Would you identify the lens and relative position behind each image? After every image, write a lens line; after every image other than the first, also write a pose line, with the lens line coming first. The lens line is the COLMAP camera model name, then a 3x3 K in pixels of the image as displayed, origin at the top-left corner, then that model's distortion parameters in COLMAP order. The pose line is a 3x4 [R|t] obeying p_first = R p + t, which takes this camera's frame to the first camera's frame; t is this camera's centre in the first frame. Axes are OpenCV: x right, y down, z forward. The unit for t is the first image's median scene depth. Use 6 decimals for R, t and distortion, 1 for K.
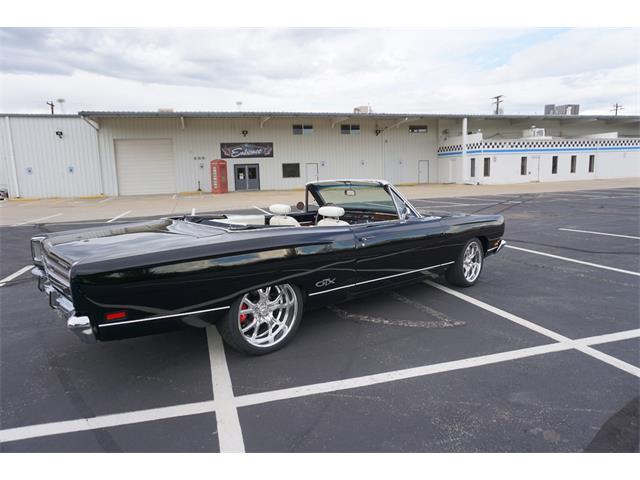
lens RADIAL K [[424.4, 0, 318.7], [0, 424.4, 238.7], [0, 0, 1]] dist [-0.051758, 0.041681]
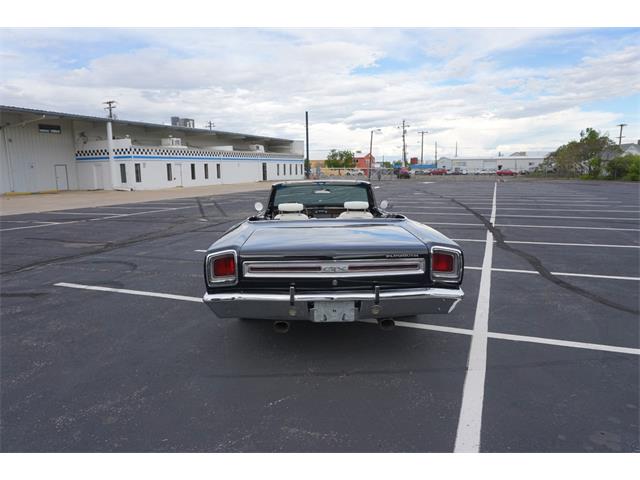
lens RADIAL K [[425.9, 0, 319.7], [0, 425.9, 239.0], [0, 0, 1]] dist [-0.056633, 0.031318]
pose [[0.621030, -0.102155, 0.777101, -0.128336], [0.114061, 0.992694, 0.039343, -0.003512], [-0.775443, 0.064204, 0.628145, 0.039487]]
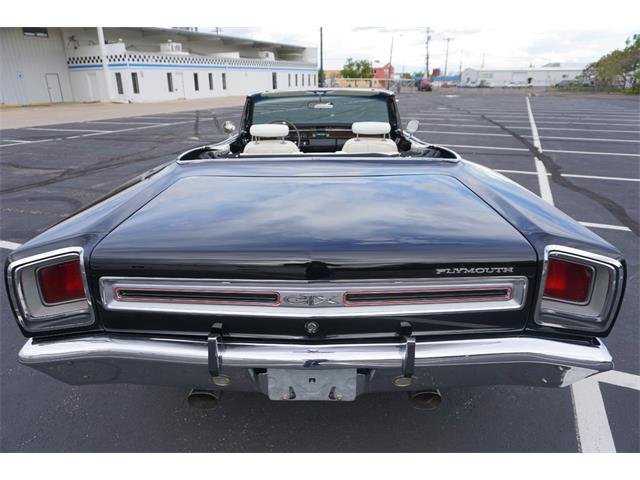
lens RADIAL K [[425.9, 0, 319.7], [0, 425.9, 239.0], [0, 0, 1]] dist [-0.056633, 0.031318]
pose [[0.648412, -0.240472, 0.722312, -0.084033], [0.104534, 0.967937, 0.228407, -0.006920], [-0.754079, -0.072596, 0.652759, 0.068218]]
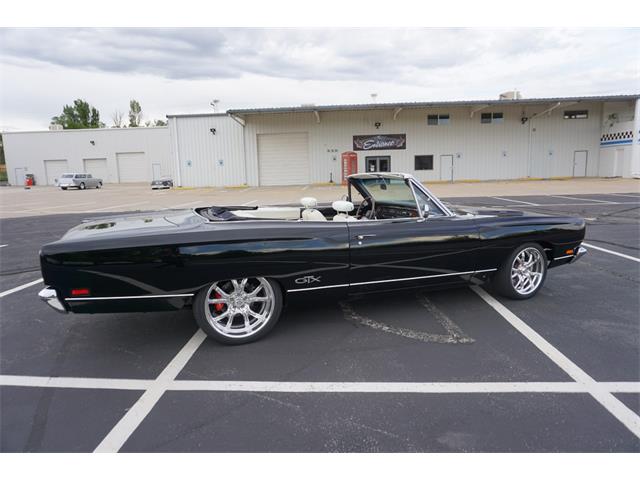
lens RADIAL K [[424.4, 0, 318.7], [0, 424.4, 238.7], [0, 0, 1]] dist [-0.051758, 0.041681]
pose [[0.942708, 0.054561, -0.329127, 0.037582], [-0.048625, 0.998472, 0.026247, -0.001694], [0.330056, -0.008739, 0.943921, 0.010958]]
